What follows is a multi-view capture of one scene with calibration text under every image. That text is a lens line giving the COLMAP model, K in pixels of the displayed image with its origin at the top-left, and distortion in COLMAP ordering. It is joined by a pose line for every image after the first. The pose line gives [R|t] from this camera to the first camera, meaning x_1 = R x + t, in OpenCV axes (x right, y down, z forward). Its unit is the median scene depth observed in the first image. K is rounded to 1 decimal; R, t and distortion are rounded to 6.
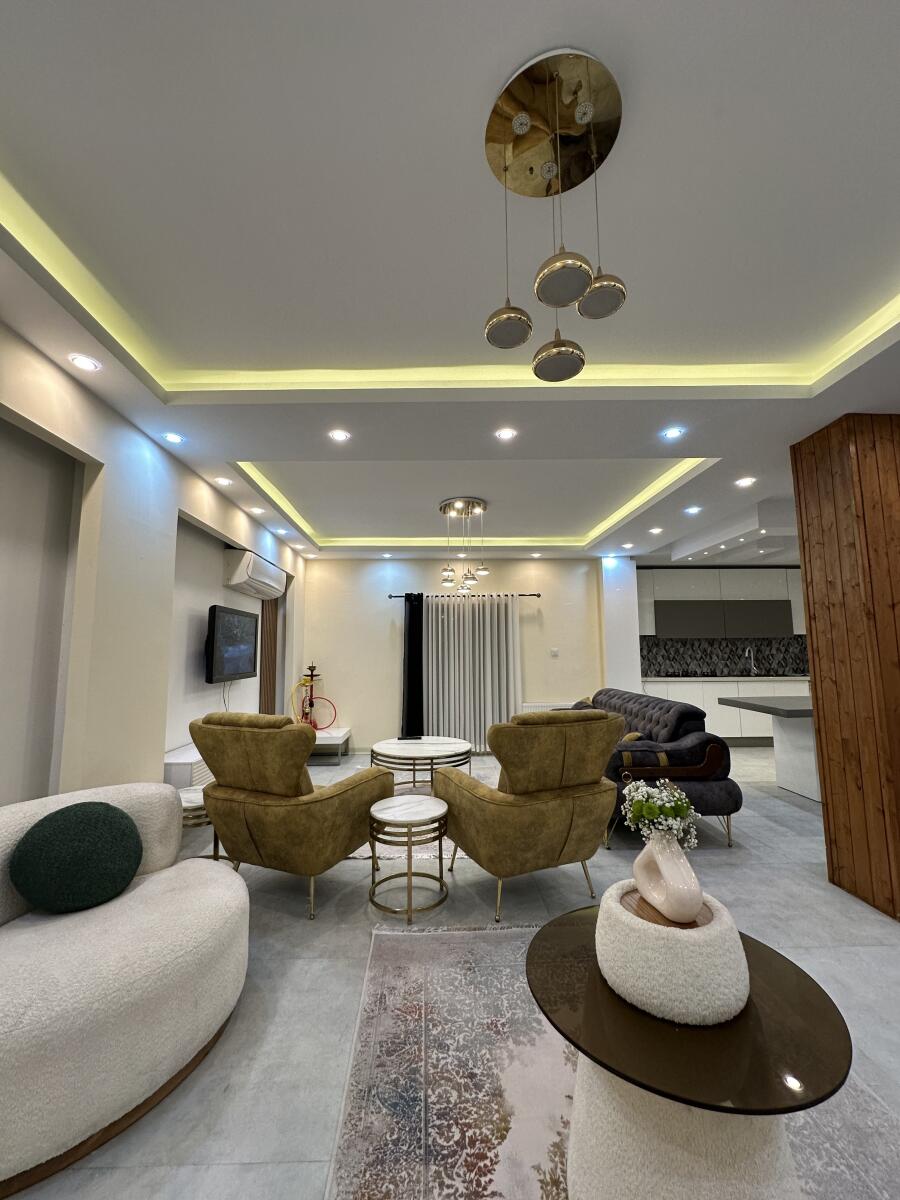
lens RADIAL K [[478.4, 0, 446.9], [0, 478.4, 601.1], [0, 0, 1]] dist [0.000536, 0.000246]
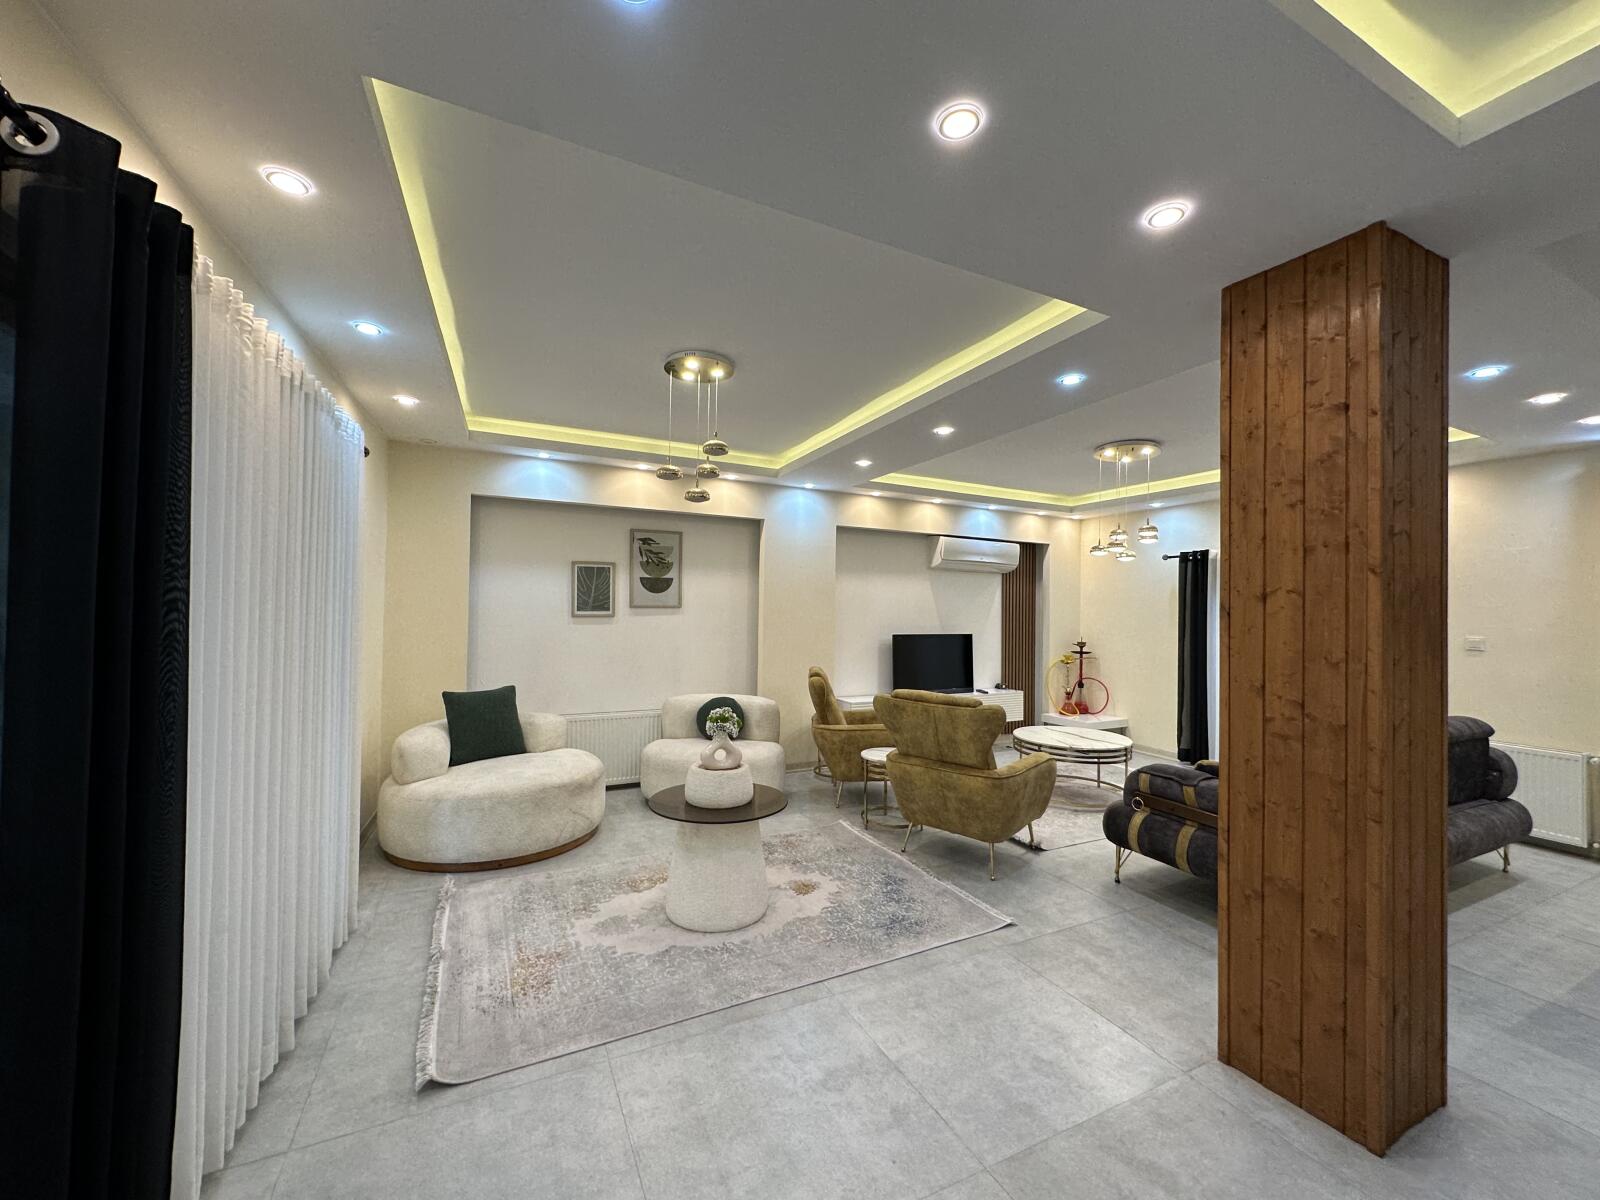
lens RADIAL K [[637.8, 0, 799.0], [0, 637.8, 600.6], [0, 0, 1]] dist [0.000536, 0.000246]
pose [[0.414060, 0.000292, -0.910249, 1.128070], [0.080161, 0.996103, 0.036784, -0.049714], [0.906713, -0.088197, 0.412423, 0.092609]]
